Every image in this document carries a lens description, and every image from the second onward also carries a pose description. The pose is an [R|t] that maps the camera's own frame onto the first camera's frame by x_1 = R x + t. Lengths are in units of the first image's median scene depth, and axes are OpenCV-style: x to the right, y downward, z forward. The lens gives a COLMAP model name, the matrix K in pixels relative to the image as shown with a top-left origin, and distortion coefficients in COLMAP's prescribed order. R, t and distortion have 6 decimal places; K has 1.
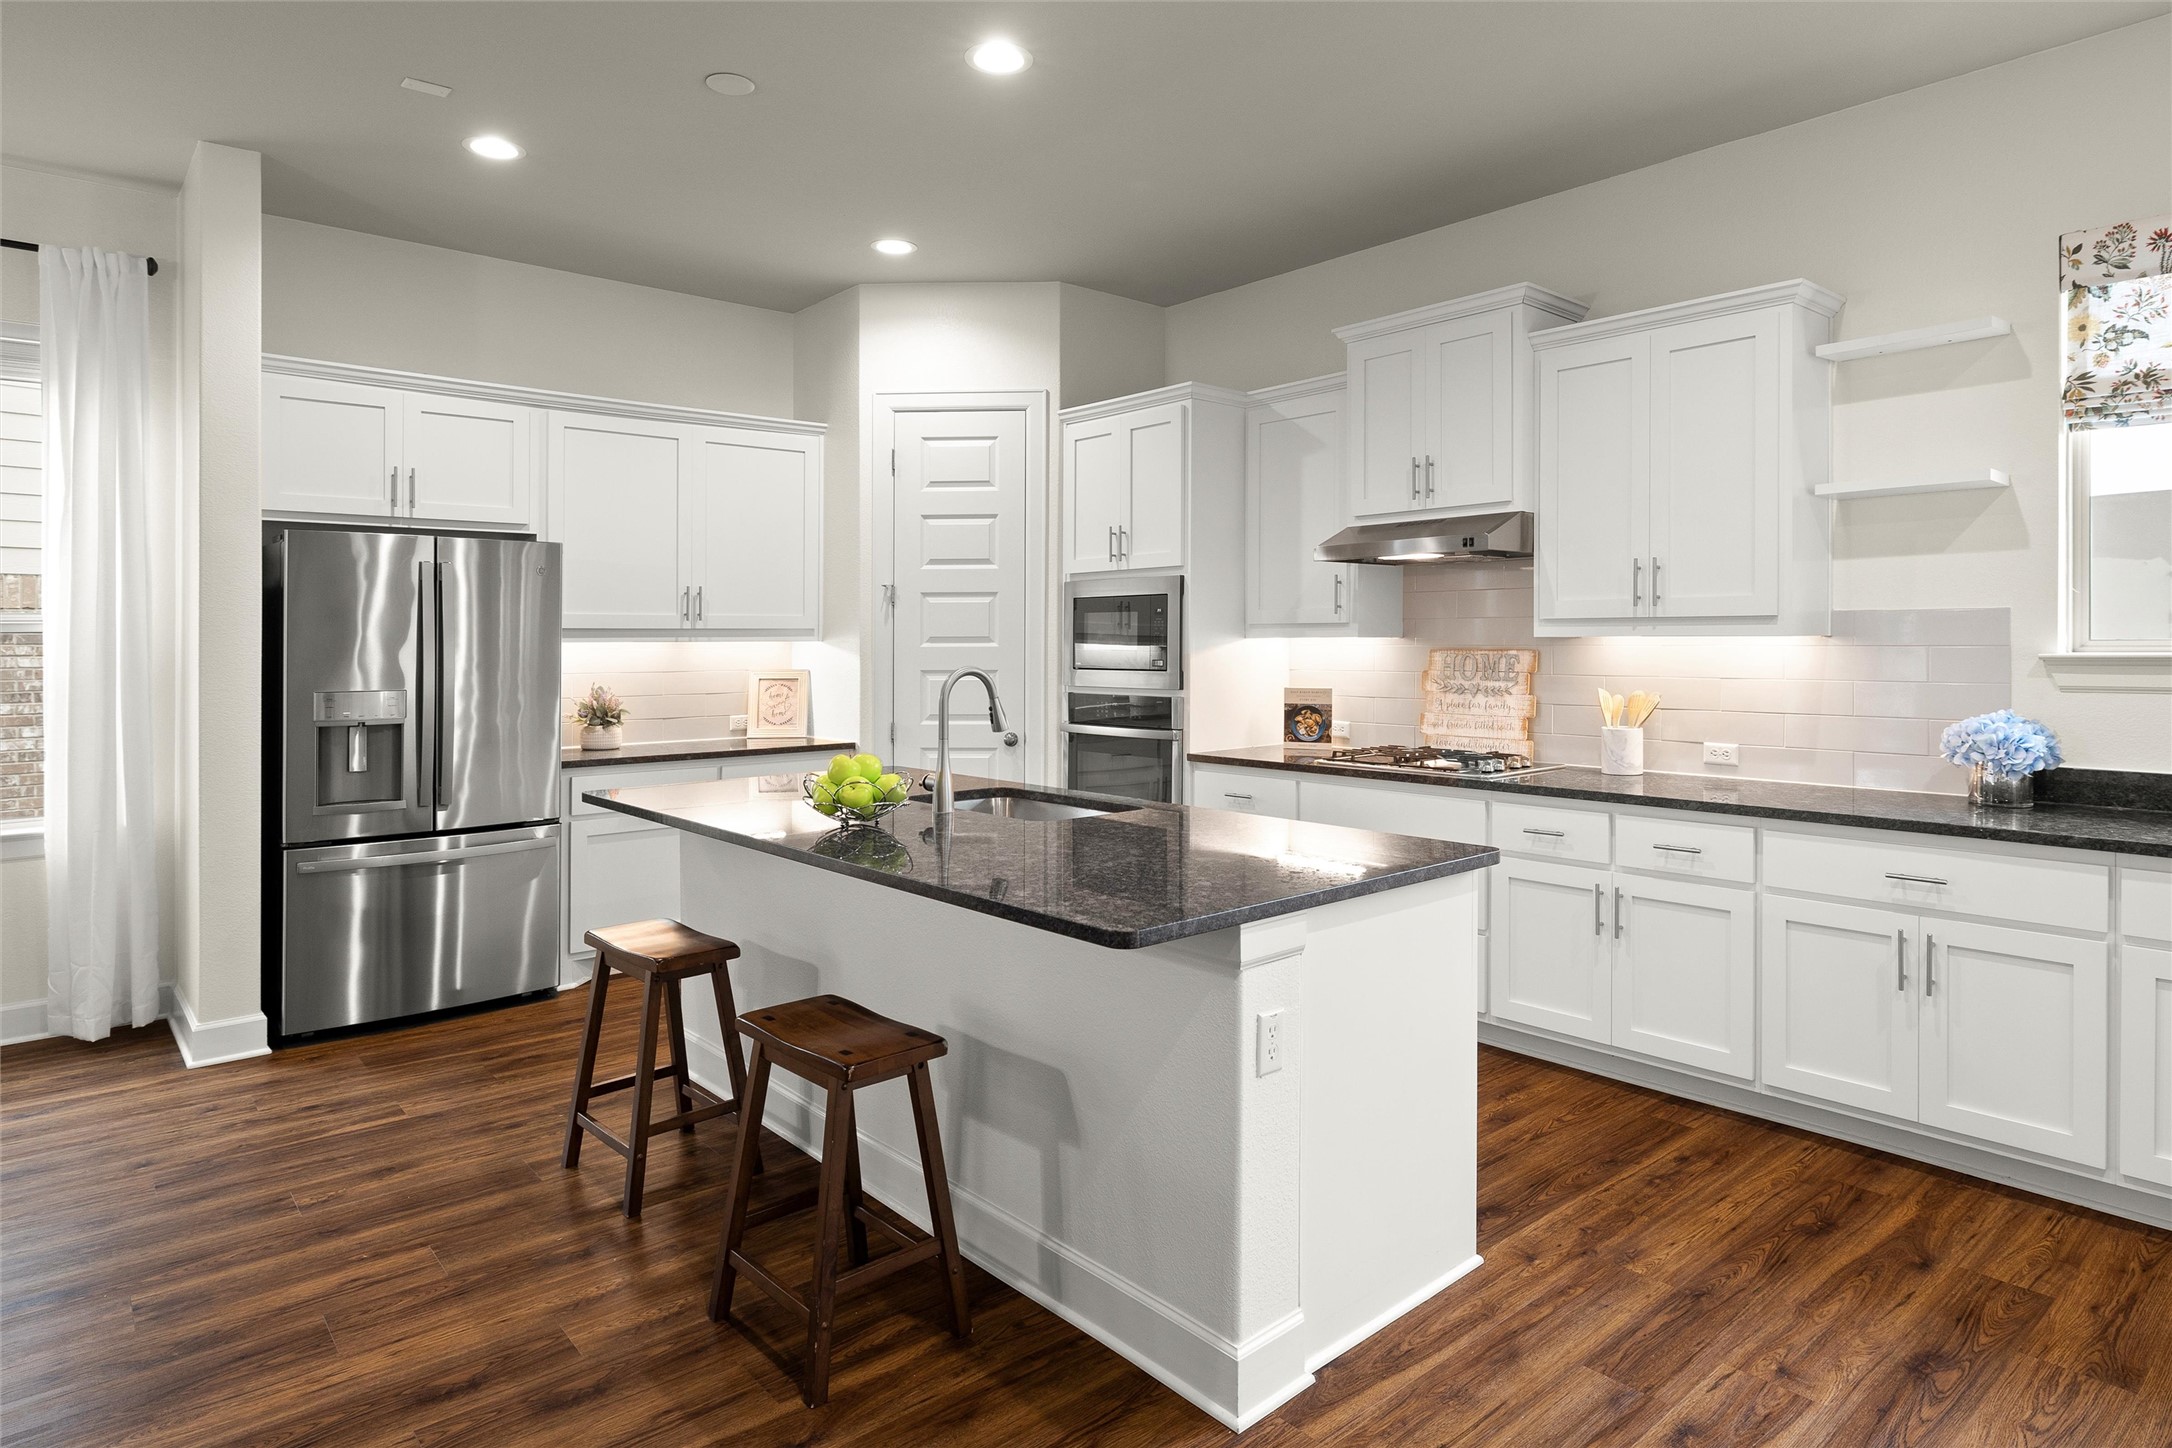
lens RADIAL K [[1227.0, 0, 1134.4], [0, 1227.0, 645.8], [0, 0, 1]] dist [-0.004743, 0.000675]
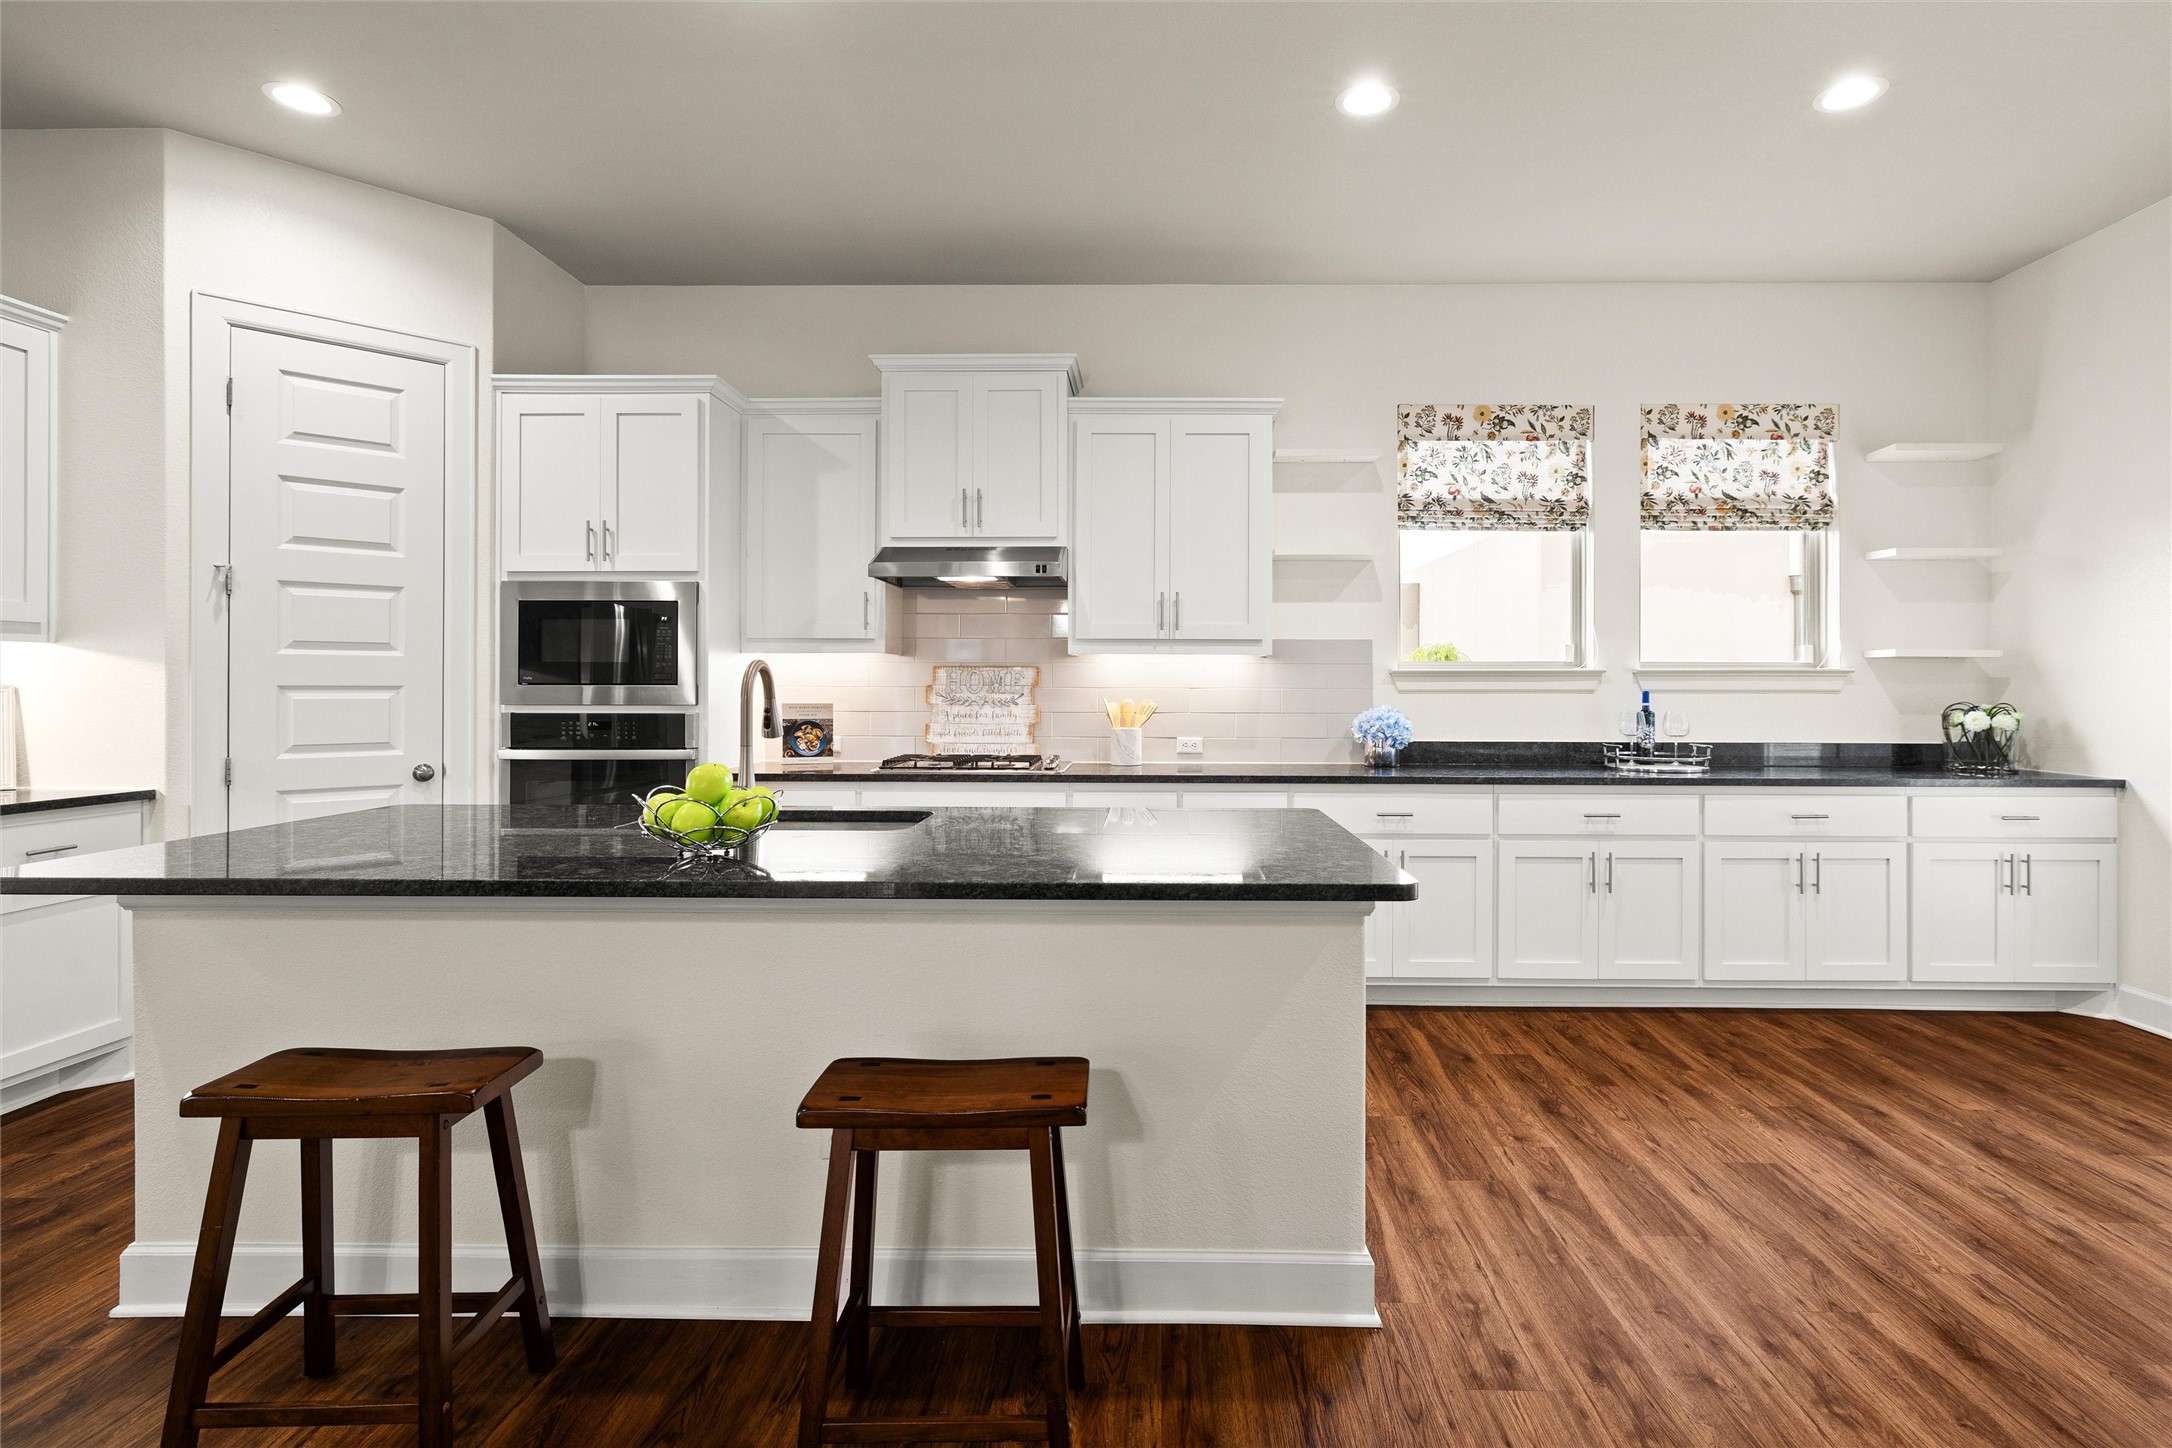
lens RADIAL K [[1077.0, 0, 1134.7], [0, 1077.0, 684.0], [0, 0, 1]] dist [0.001242, 0.000796]
pose [[0.680179, 0.007852, 0.733004, -0.381658], [-0.002683, 0.999963, -0.008221, 0.029385], [-0.733041, 0.003625, 0.680175, 0.234916]]
